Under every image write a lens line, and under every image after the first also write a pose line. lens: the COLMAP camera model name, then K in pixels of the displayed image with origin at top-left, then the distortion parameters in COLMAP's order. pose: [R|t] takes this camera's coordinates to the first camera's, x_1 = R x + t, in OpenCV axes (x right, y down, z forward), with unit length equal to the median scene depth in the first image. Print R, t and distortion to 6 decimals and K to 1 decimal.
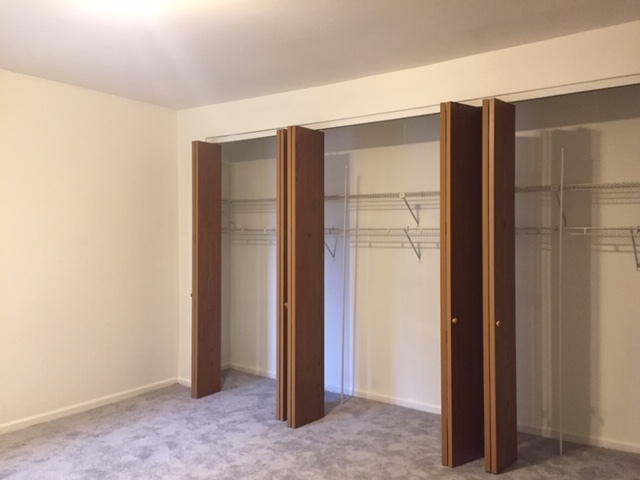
lens RADIAL K [[539.8, 0, 321.8], [0, 539.8, 238.5], [0, 0, 1]] dist [0.062011, -0.070916]
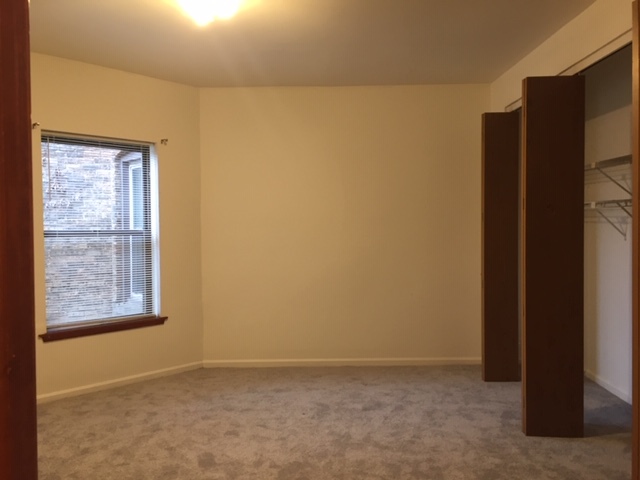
lens RADIAL K [[539.8, 0, 321.2], [0, 539.8, 239.1], [0, 0, 1]] dist [0.062011, -0.070916]
pose [[0.582738, 0.021685, -0.812371, 0.473433], [0.004018, 0.999555, 0.029564, 0.015635], [0.812650, -0.020492, 0.582391, 0.256021]]
